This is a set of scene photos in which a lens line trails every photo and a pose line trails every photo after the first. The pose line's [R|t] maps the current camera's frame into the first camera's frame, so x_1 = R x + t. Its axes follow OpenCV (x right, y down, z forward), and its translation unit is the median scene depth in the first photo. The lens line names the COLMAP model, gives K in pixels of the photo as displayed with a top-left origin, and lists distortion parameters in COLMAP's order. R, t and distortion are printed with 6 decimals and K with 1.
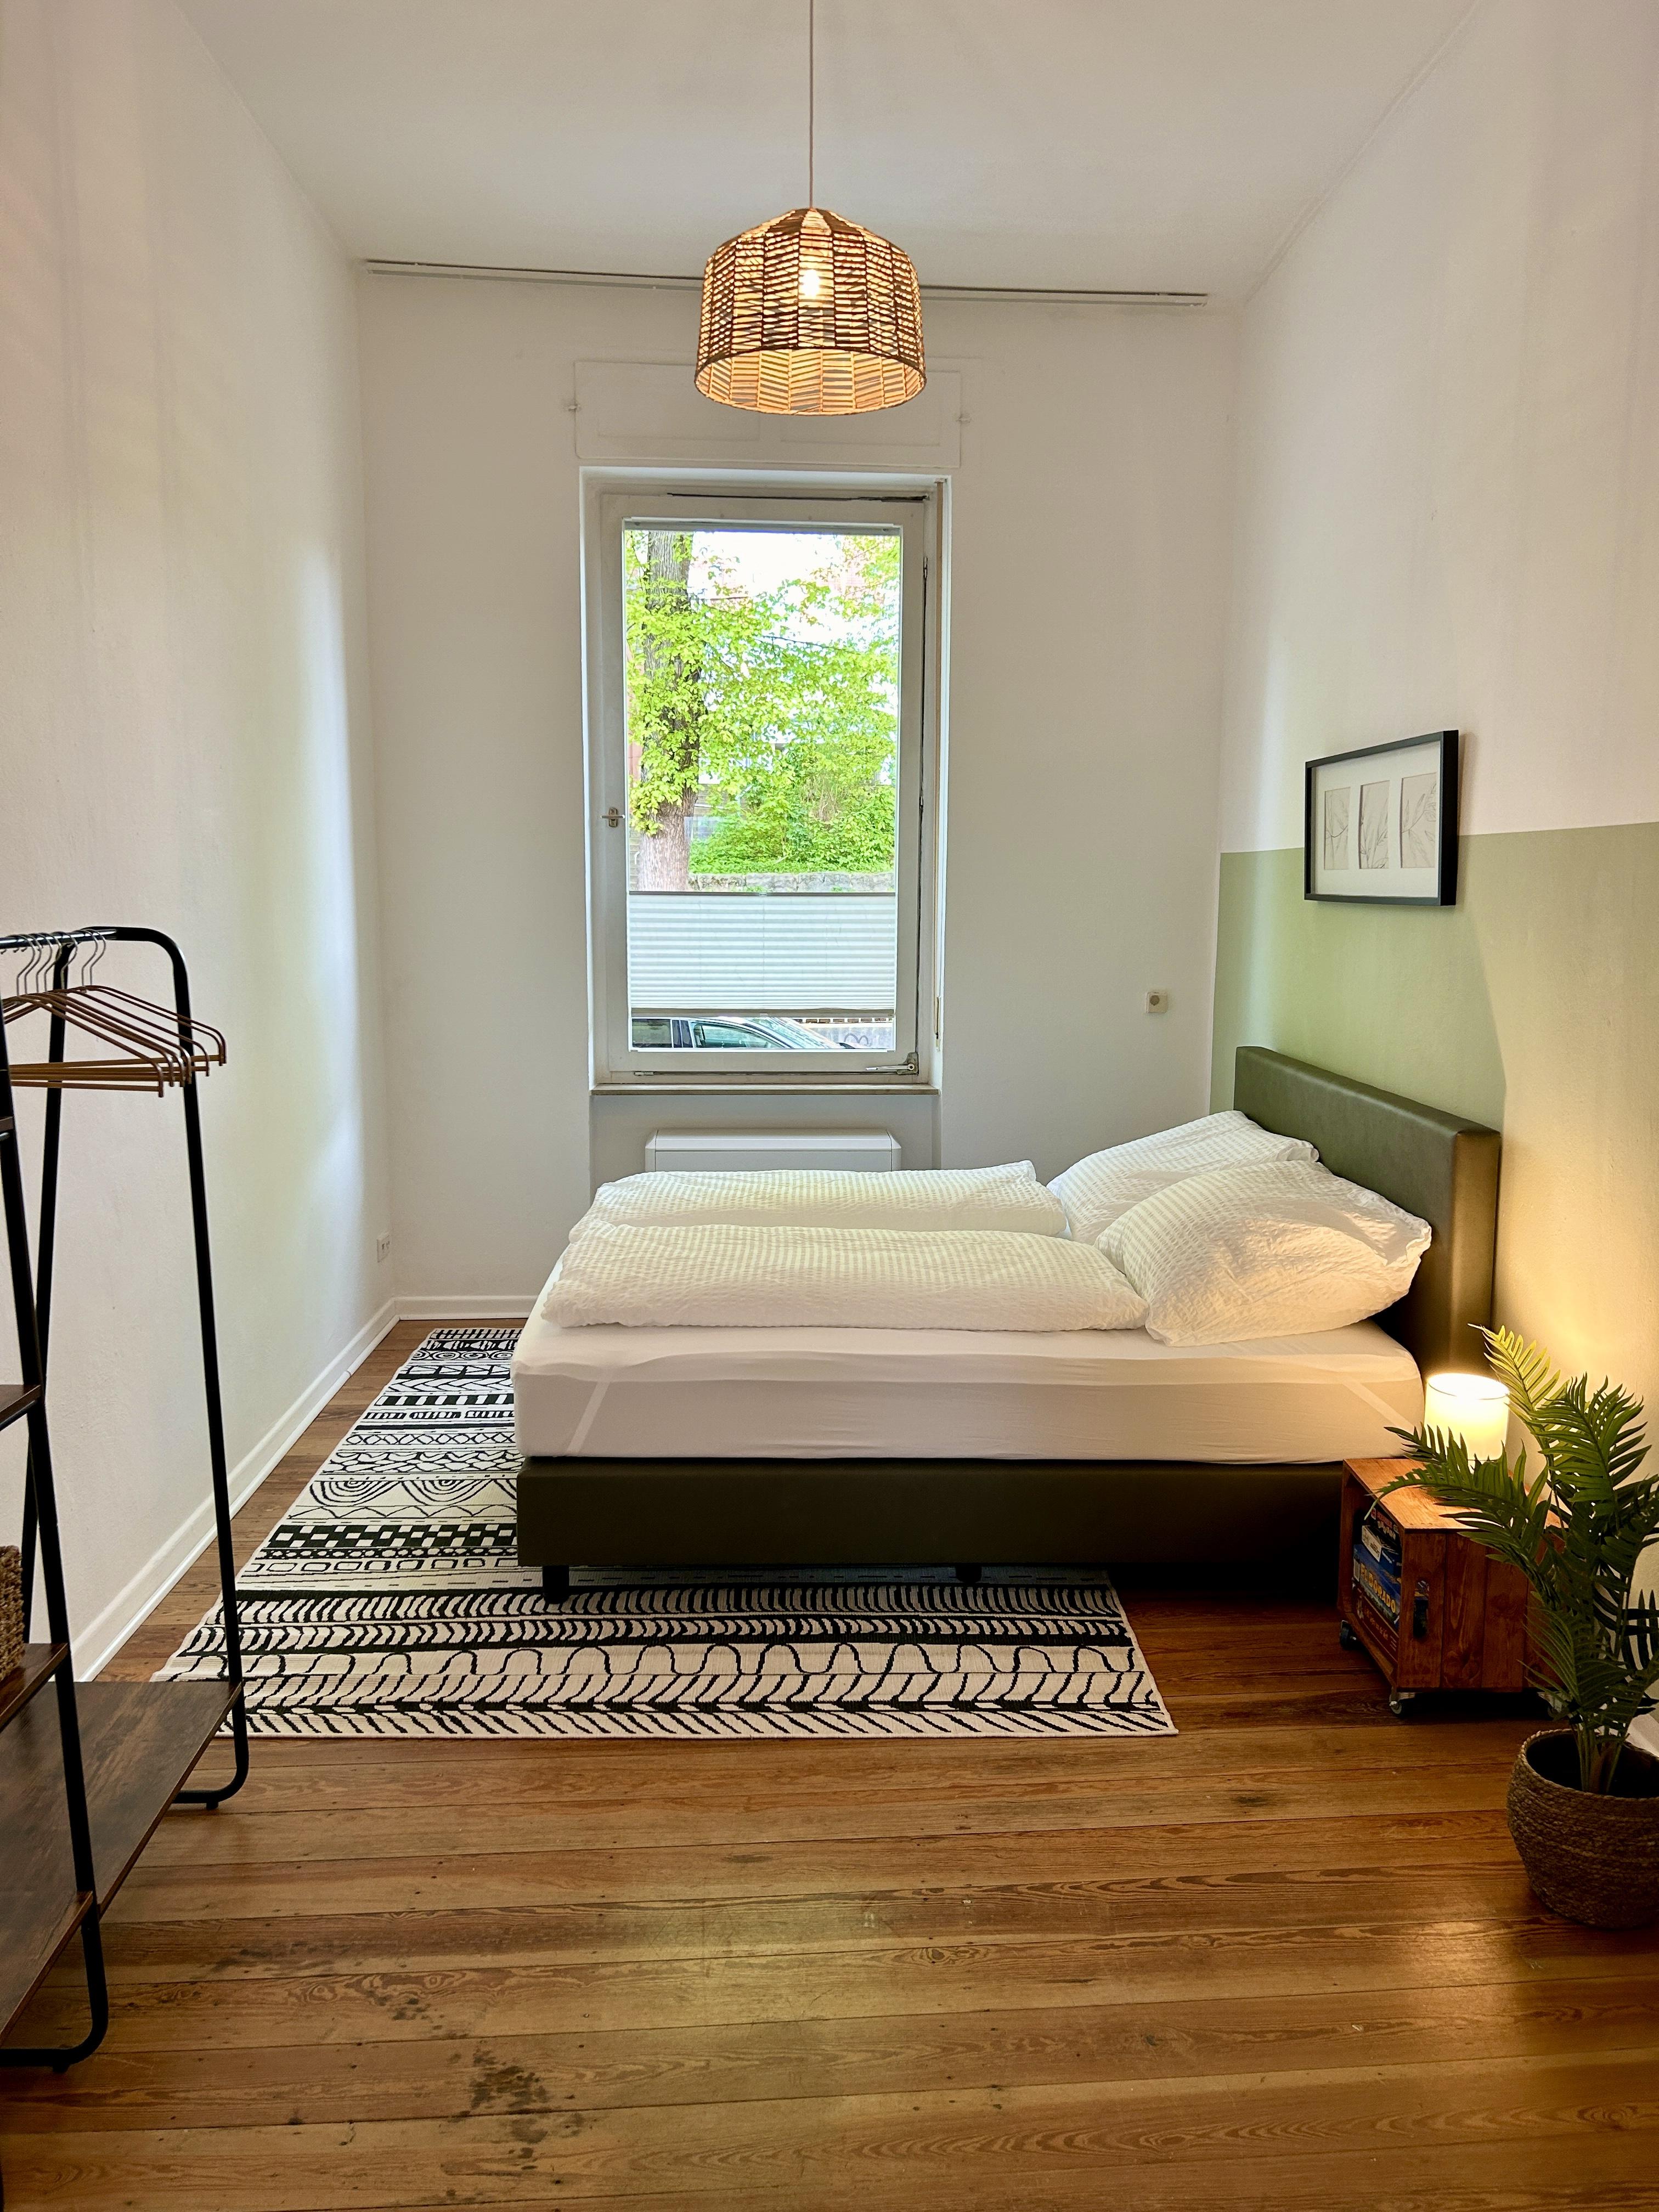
lens RADIAL K [[1662.2, 0, 818.4], [0, 1662.2, 1212.4], [0, 0, 1]] dist [0.074151, -0.092345]
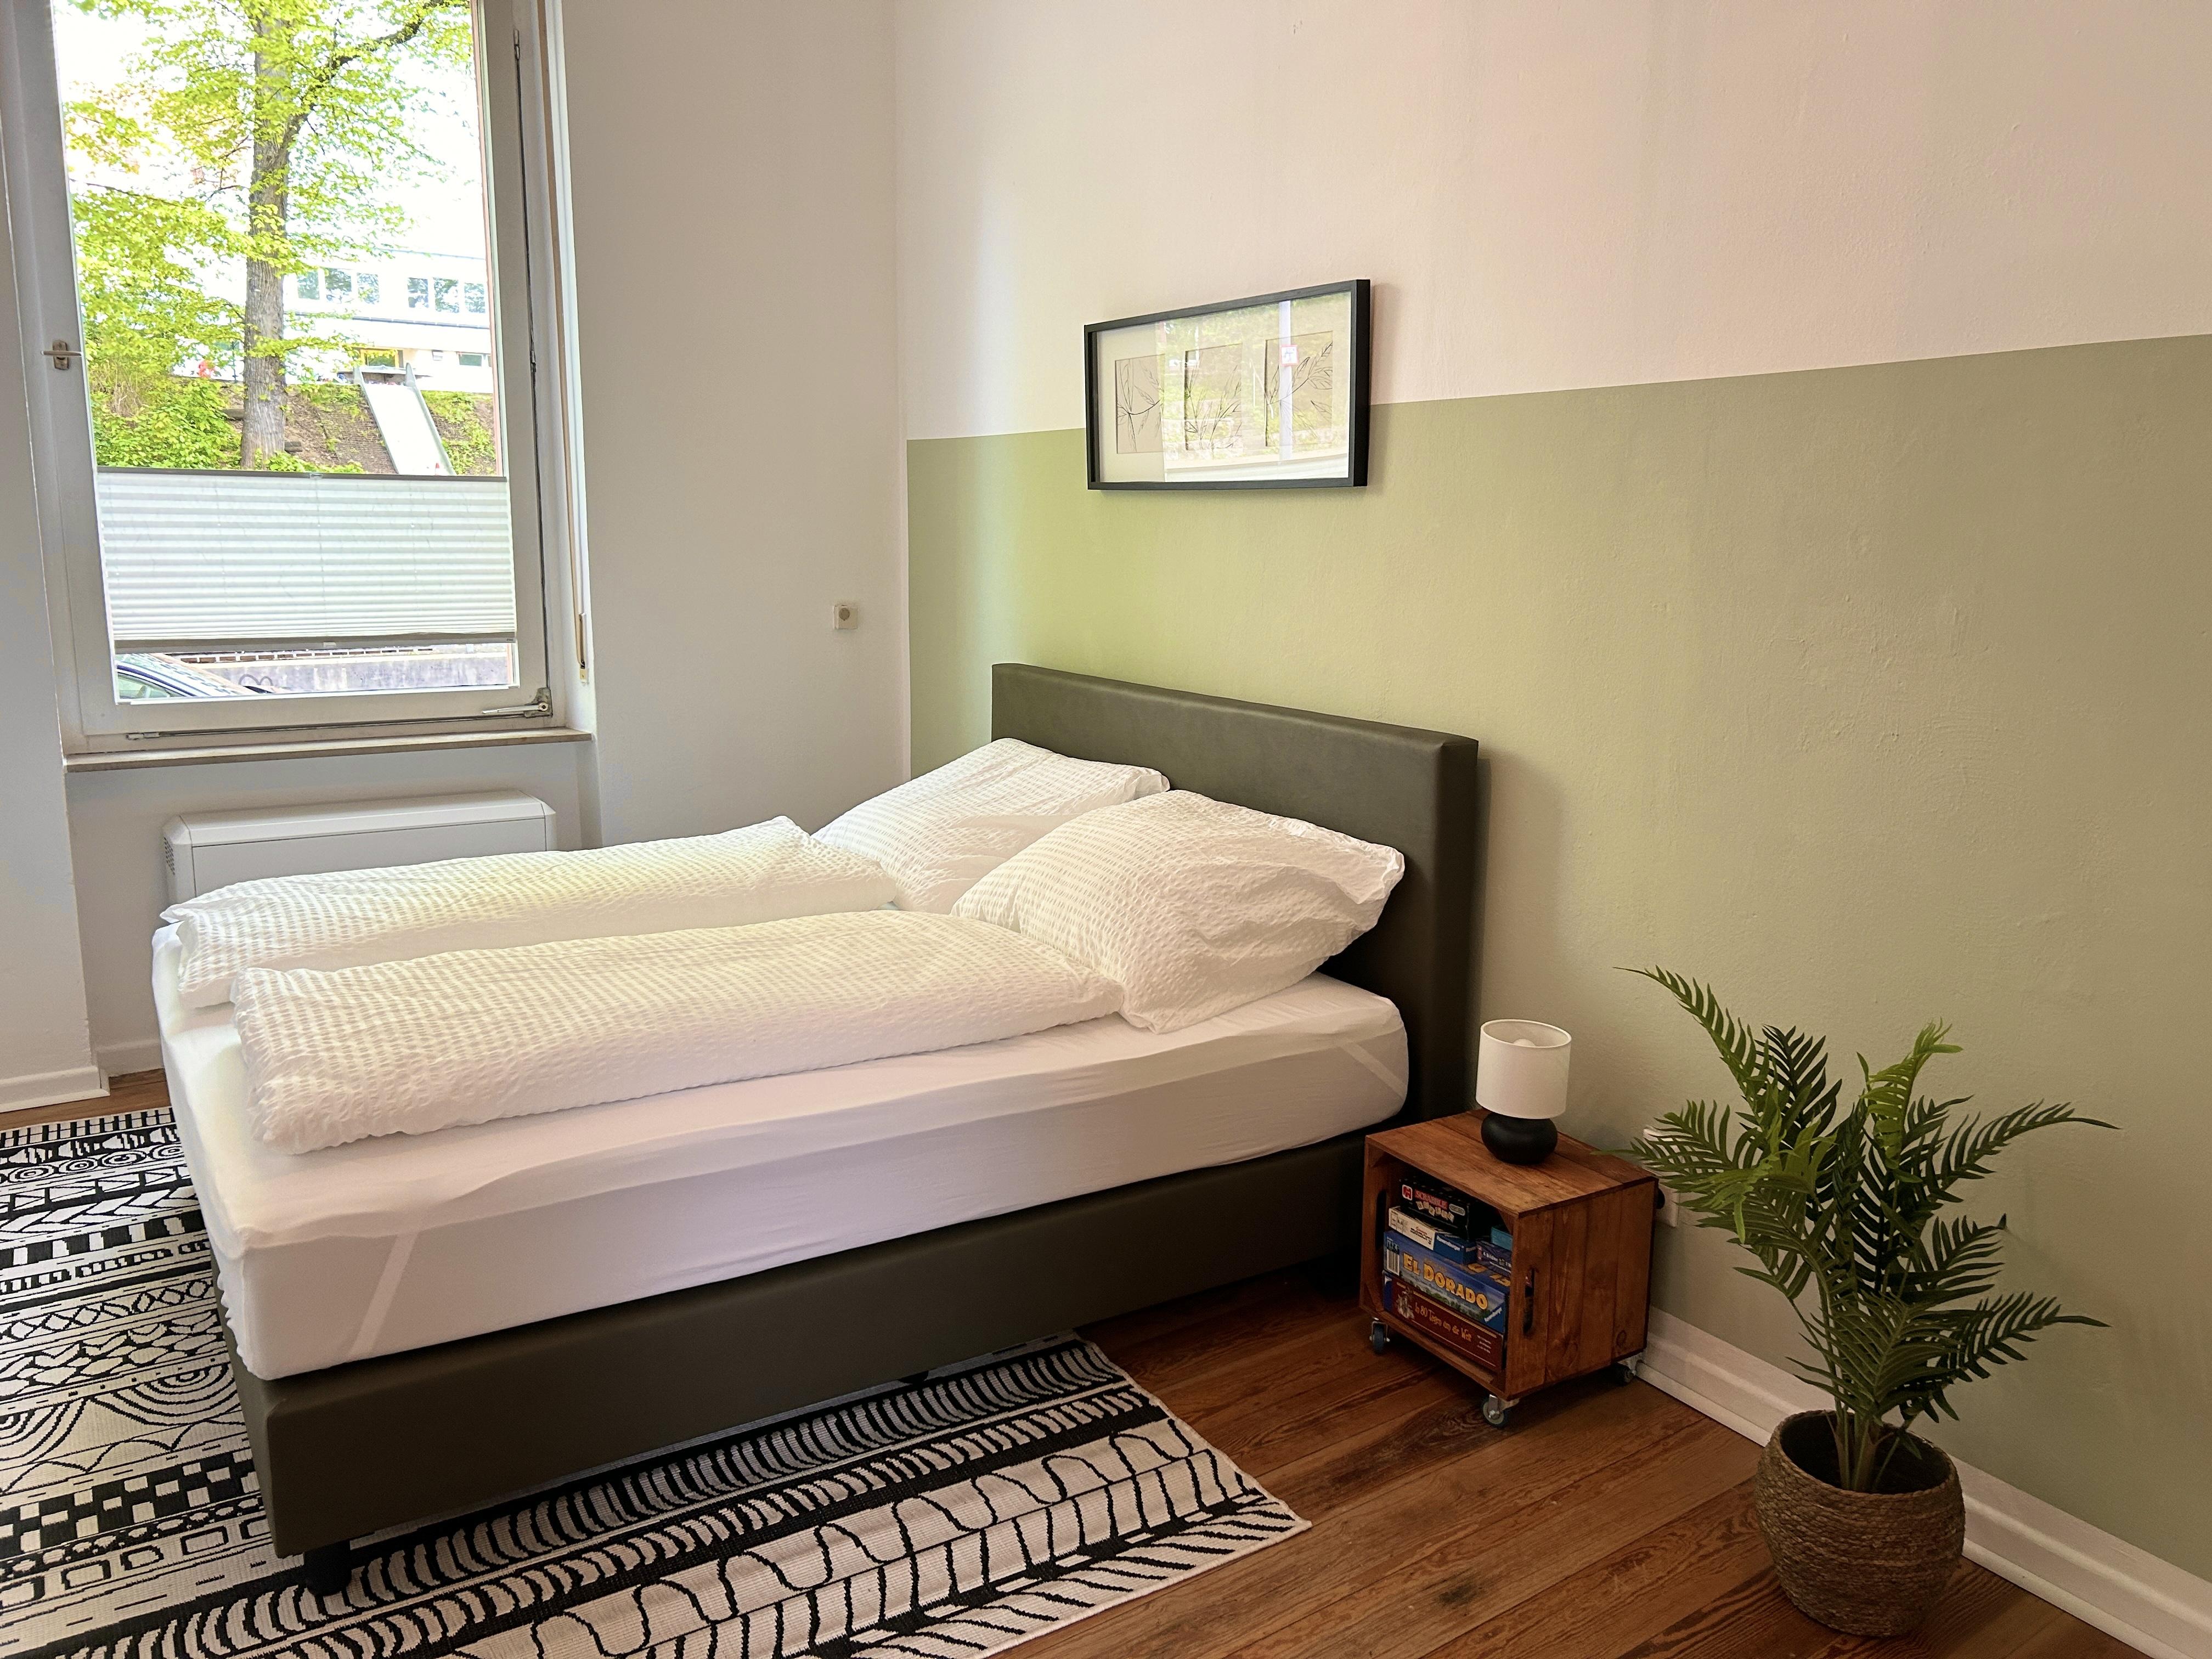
lens RADIAL K [[1662.2, 0, 1116.0], [0, 1662.2, 908.2], [0, 0, 1]] dist [0.074151, -0.092345]
pose [[0.854985, -0.112700, 0.506260, -0.197316], [0.092773, 0.993595, 0.064508, -0.032678], [-0.510288, -0.008186, 0.859965, 0.313218]]
